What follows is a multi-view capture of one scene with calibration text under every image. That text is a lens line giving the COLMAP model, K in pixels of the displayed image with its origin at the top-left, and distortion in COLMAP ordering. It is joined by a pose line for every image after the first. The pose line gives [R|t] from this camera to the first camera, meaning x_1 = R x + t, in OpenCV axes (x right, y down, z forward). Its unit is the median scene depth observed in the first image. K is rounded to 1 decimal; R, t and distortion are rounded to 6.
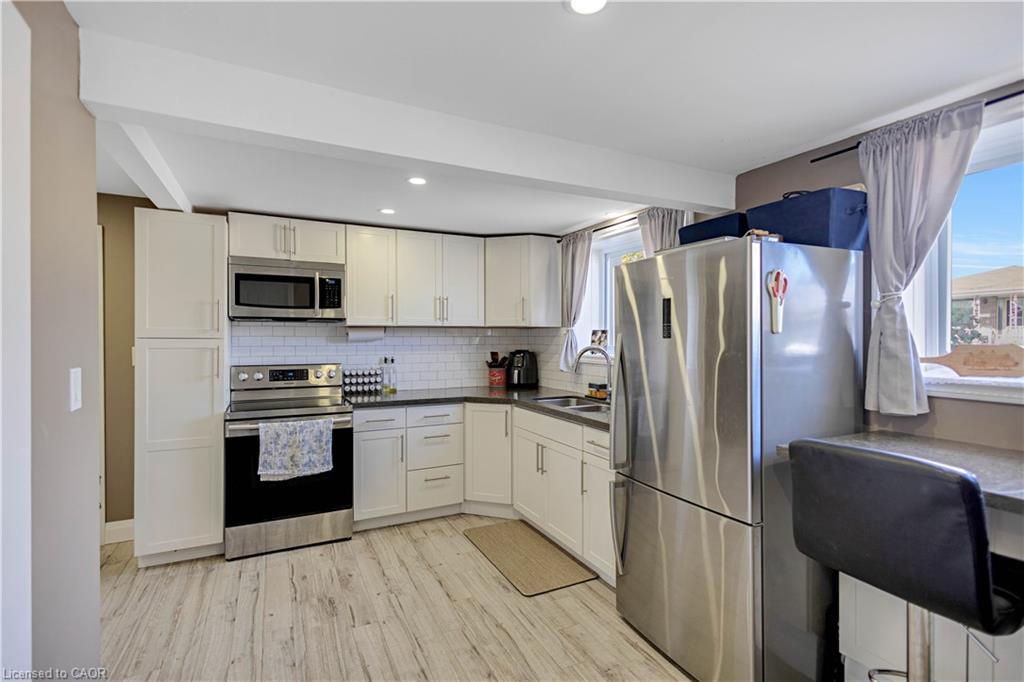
lens RADIAL K [[478.1, 0, 506.9], [0, 478.1, 340.3], [0, 0, 1]] dist [0.001763, -0.000039]
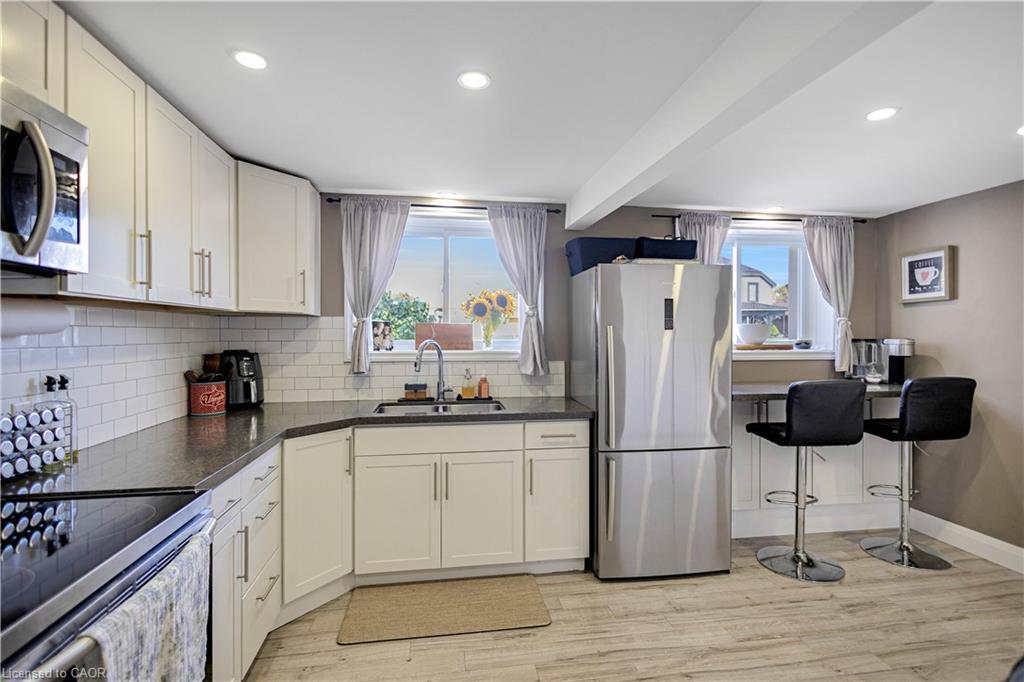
lens RADIAL K [[489.9, 0, 514.9], [0, 489.9, 336.4], [0, 0, 1]] dist [0.010935, 0.000443]
pose [[0.295993, -0.005421, 0.955175, -0.641565], [0.007429, 0.999967, 0.003373, 0.004109], [-0.955161, 0.006098, 0.296024, 0.608273]]
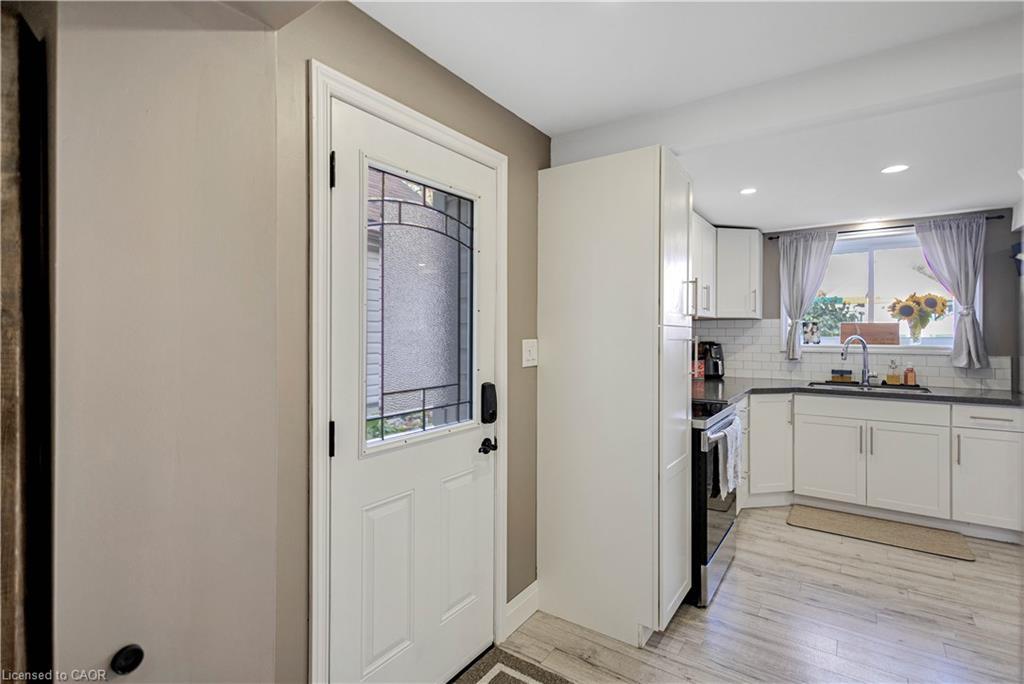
lens RADIAL K [[487.9, 0, 504.4], [0, 487.9, 334.6], [0, 0, 1]] dist [0.005525, -0.000727]
pose [[0.882208, -0.001976, 0.470856, -1.109634], [0.003788, 0.999989, -0.002901, 0.009609], [-0.470845, 0.004343, 0.882205, 0.391836]]
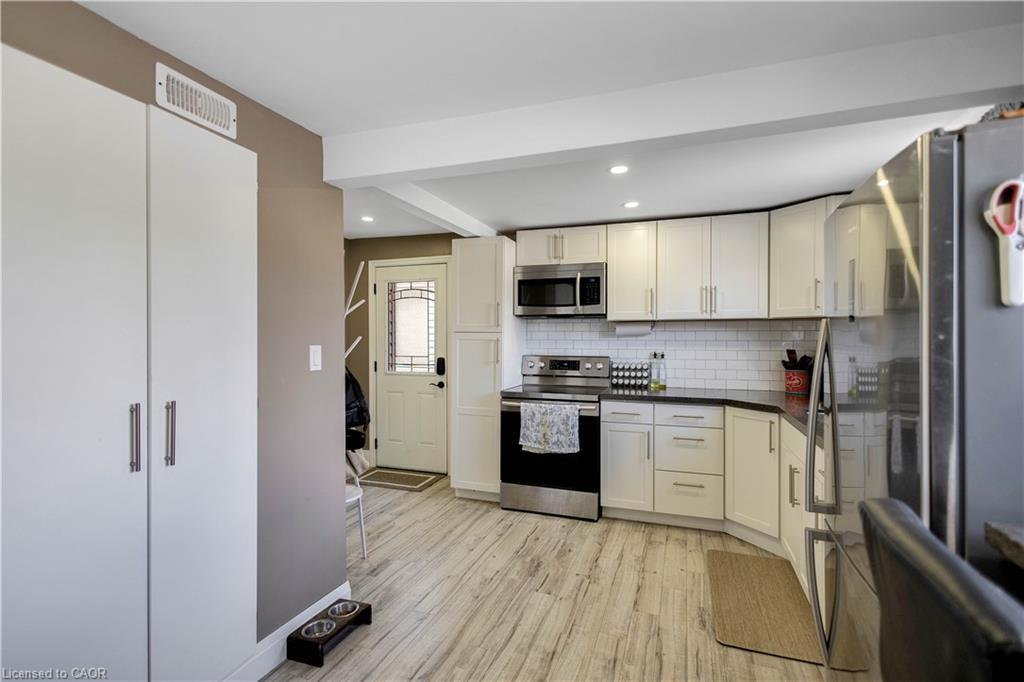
lens RADIAL K [[470.3, 0, 512.0], [0, 470.3, 341.0], [0, 0, 1]] dist [0.002176, -0.000307]
pose [[0.693036, 0.006572, -0.720873, 0.287532], [-0.005959, 0.999977, 0.003387, 0.012855], [0.720879, 0.001948, 0.693058, 0.141052]]
